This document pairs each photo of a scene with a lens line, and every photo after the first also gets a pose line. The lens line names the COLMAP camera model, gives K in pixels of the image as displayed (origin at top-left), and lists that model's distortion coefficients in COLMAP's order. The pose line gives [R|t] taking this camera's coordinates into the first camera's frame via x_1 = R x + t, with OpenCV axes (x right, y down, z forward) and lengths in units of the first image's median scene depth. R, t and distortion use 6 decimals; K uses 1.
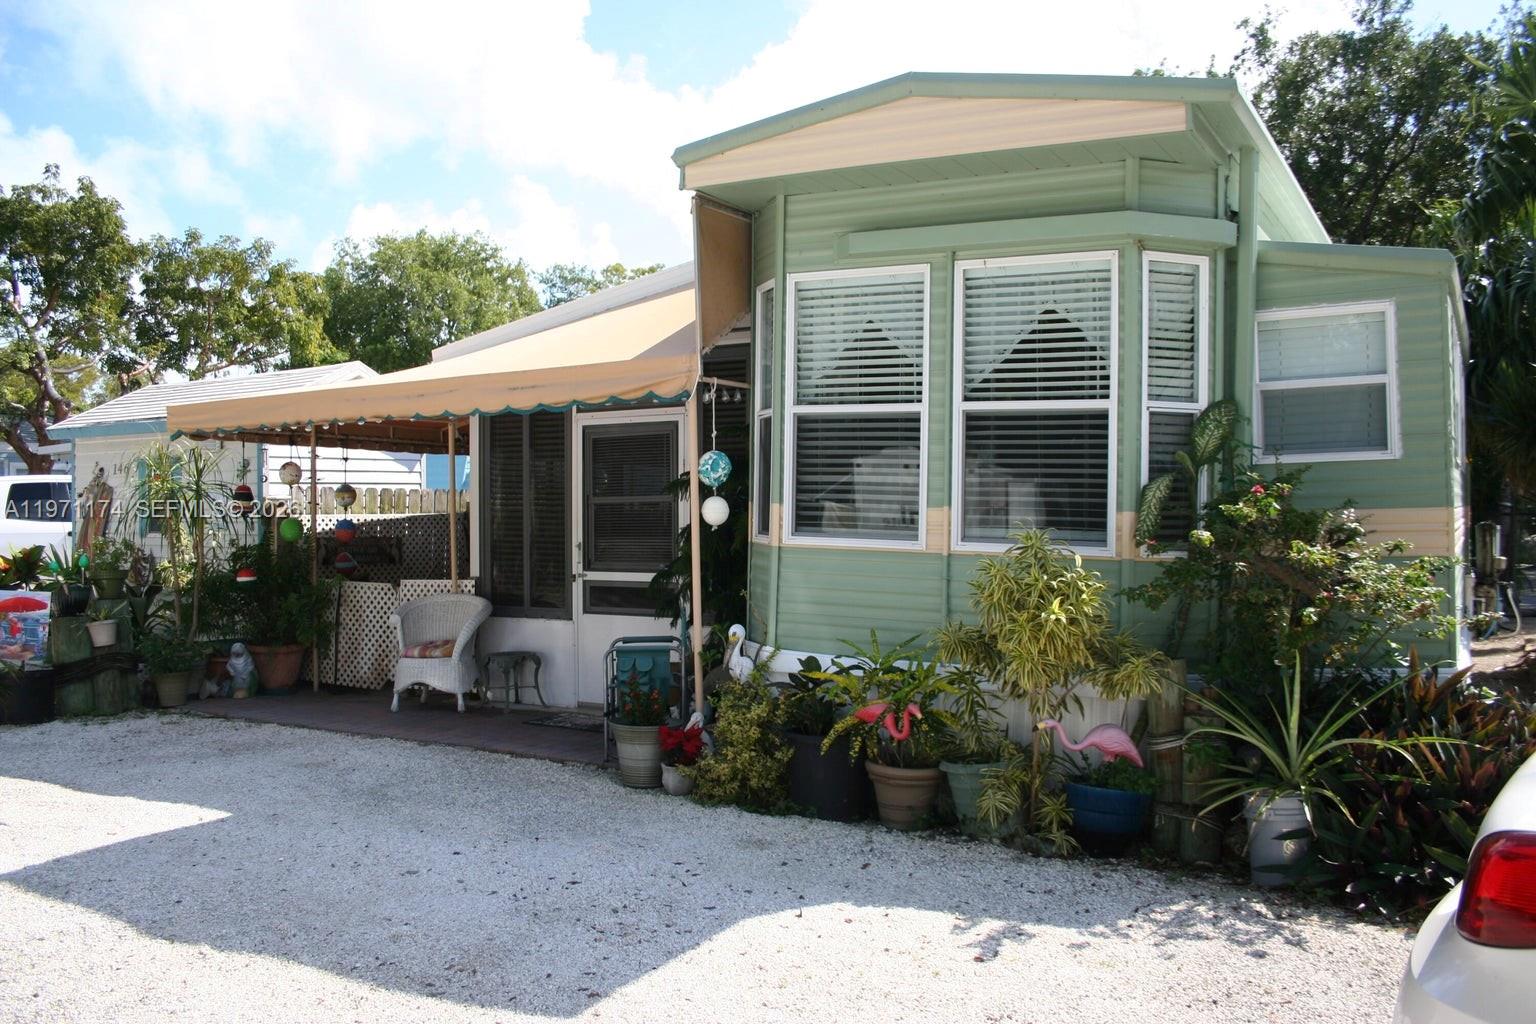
lens RADIAL K [[1262.6, 0, 773.5], [0, 1262.6, 516.5], [0, 0, 1]] dist [-0.152287, 0.121498]
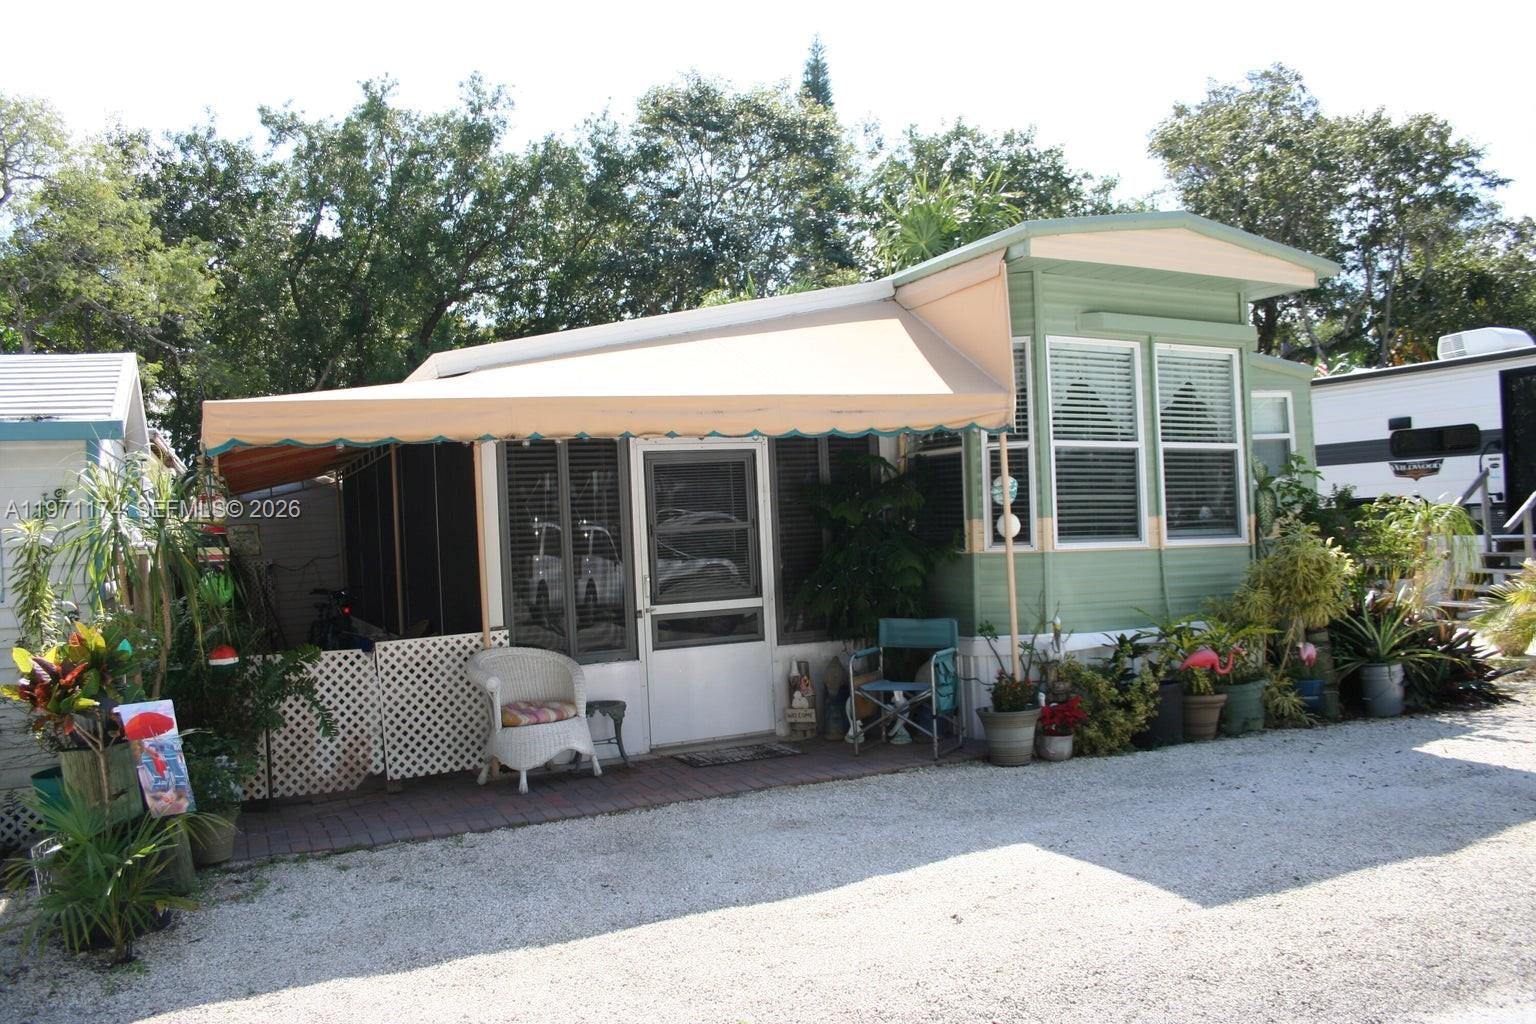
lens RADIAL K [[1262.6, 0, 772.7], [0, 1262.6, 513.6], [0, 0, 1]] dist [-0.152287, 0.121498]
pose [[0.572939, -0.015053, 0.819460, -0.873396], [0.048341, 0.998711, -0.015453, -0.006400], [-0.818171, 0.048467, 0.572928, 0.383244]]
